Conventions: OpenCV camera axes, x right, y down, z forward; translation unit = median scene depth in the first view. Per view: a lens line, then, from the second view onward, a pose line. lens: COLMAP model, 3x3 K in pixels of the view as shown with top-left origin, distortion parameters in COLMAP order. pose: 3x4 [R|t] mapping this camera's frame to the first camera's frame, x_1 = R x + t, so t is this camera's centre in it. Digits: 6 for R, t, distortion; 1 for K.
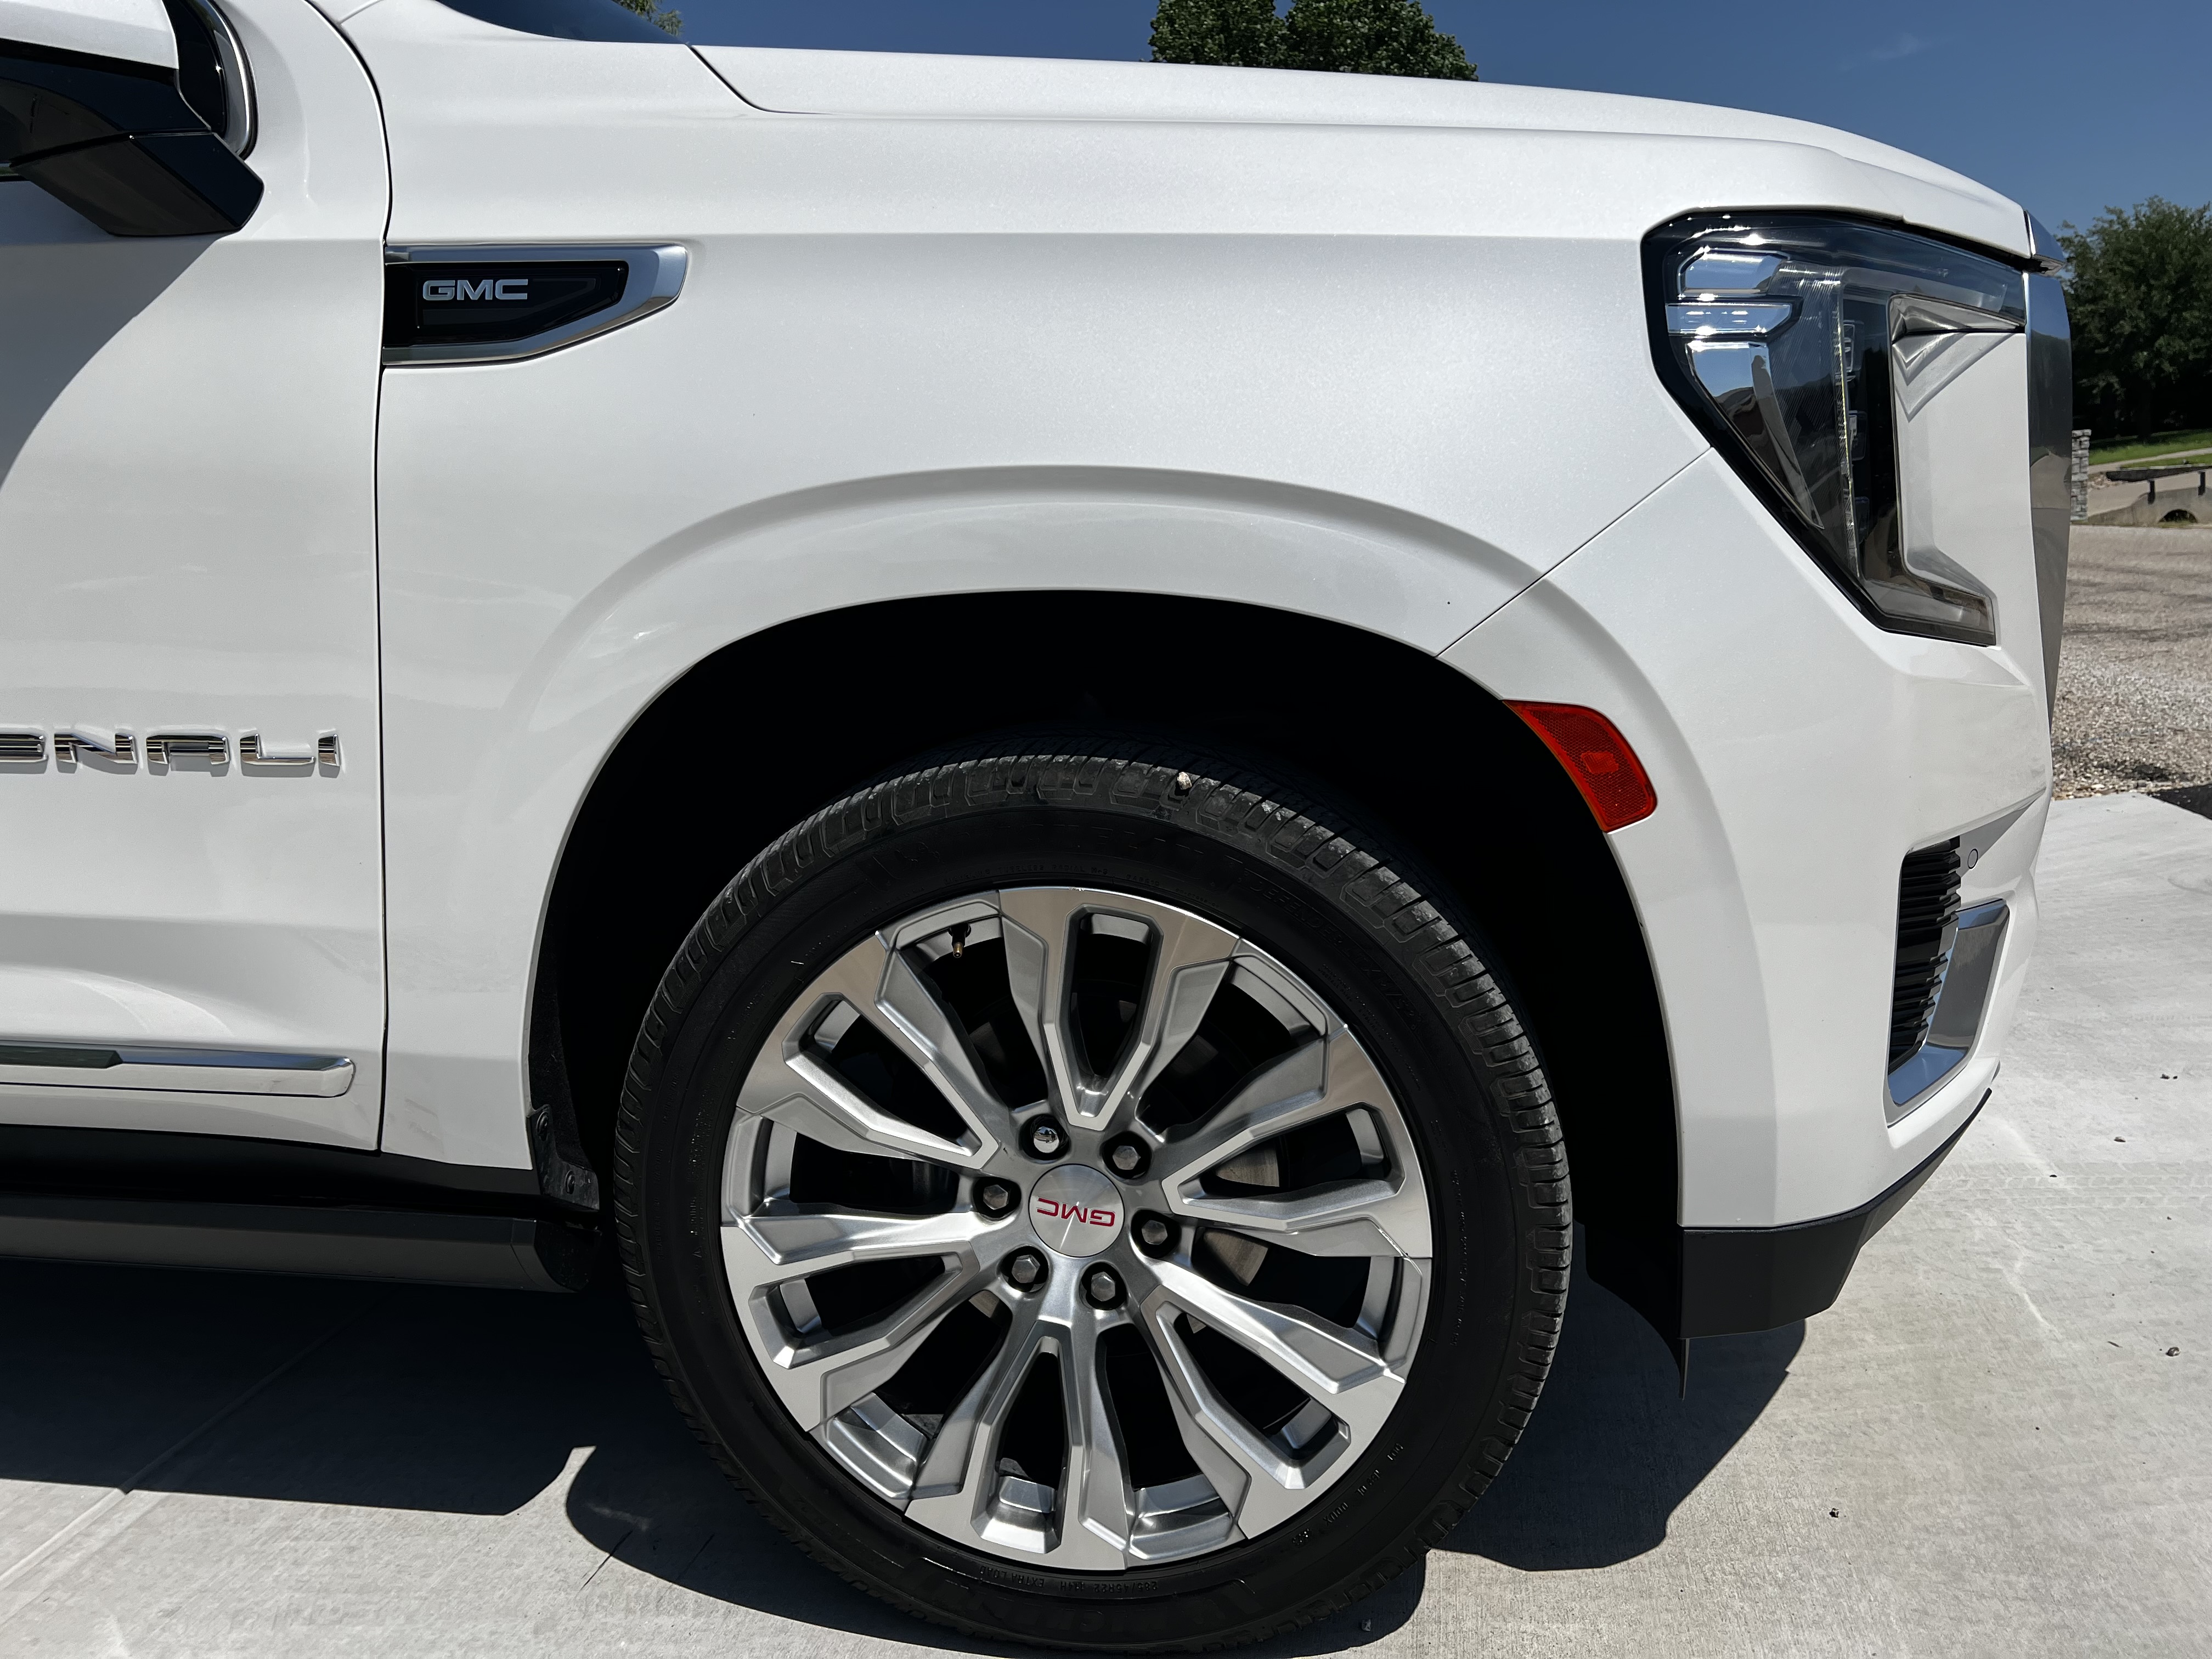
lens RADIAL K [[1660.2, 0, 1106.0], [0, 1660.2, 829.5], [0, 0, 1]] dist [0.060137, -0.078030]
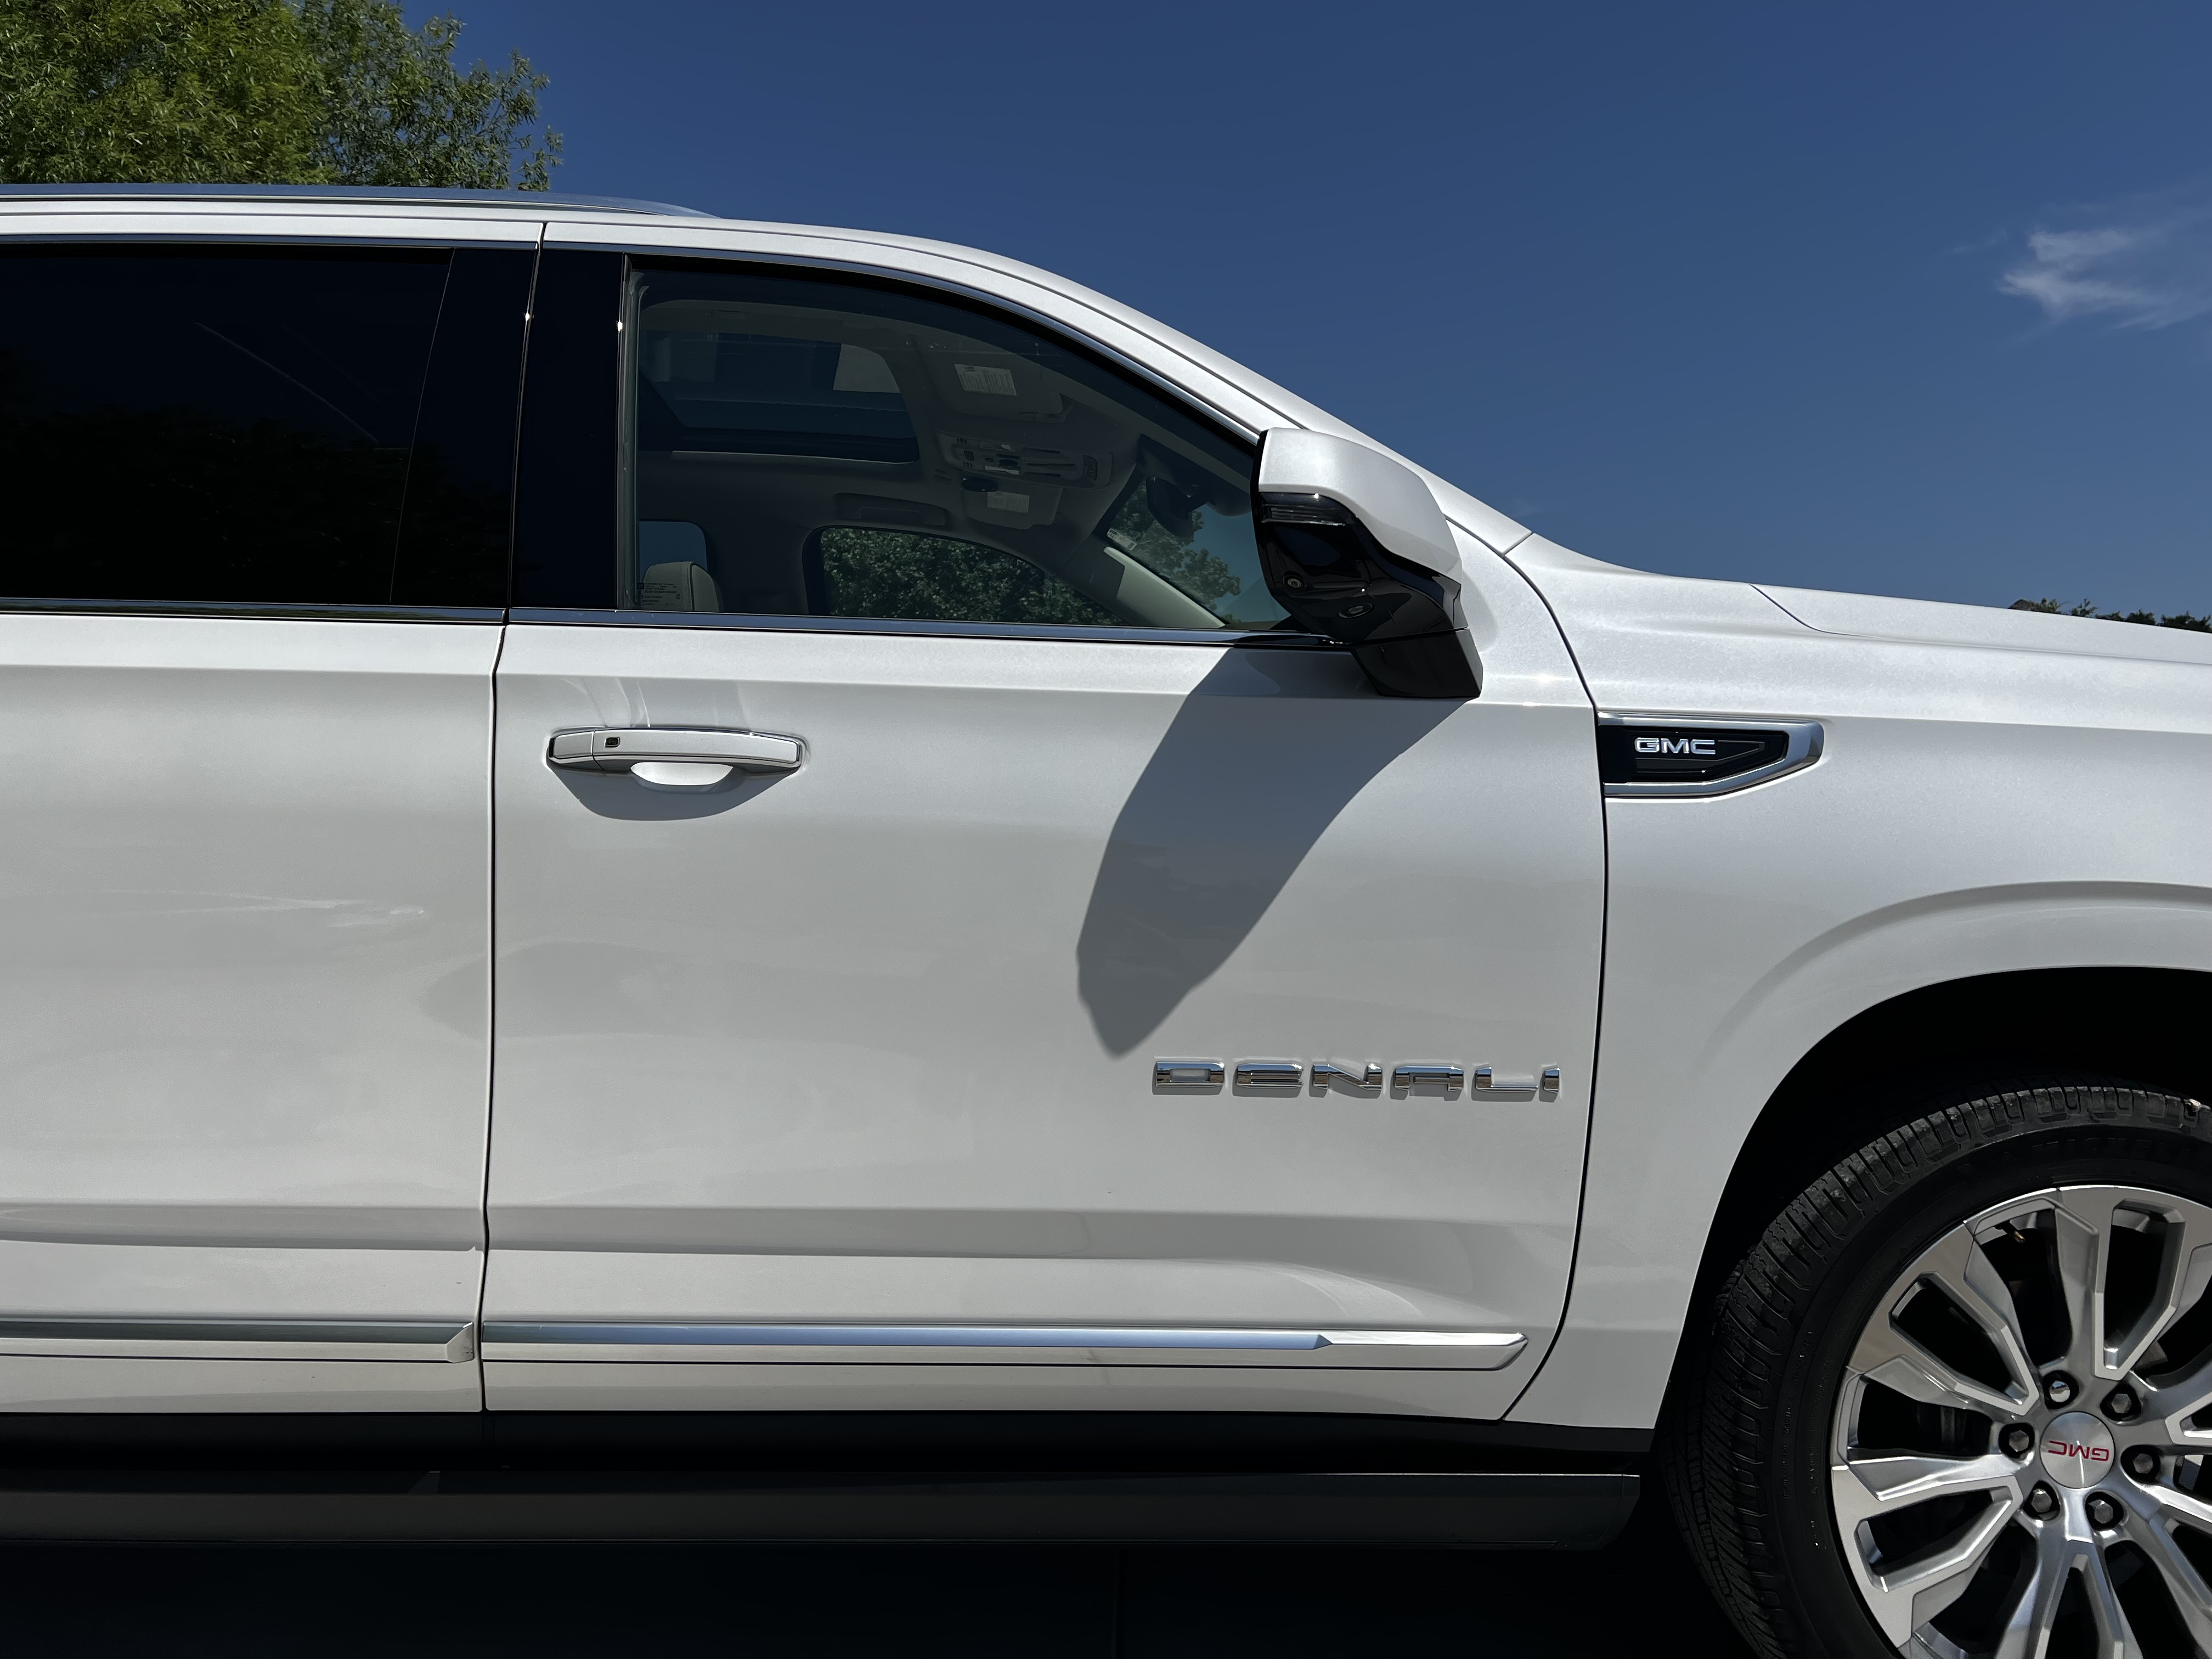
lens RADIAL K [[1660.2, 0, 1106.0], [0, 1660.2, 829.5], [0, 0, 1]] dist [0.060137, -0.078030]
pose [[0.983968, 0.033754, 0.175123, -1.014133], [0.007016, 0.973841, -0.227123, 0.053577], [-0.178208, 0.224711, 0.957991, -0.213887]]
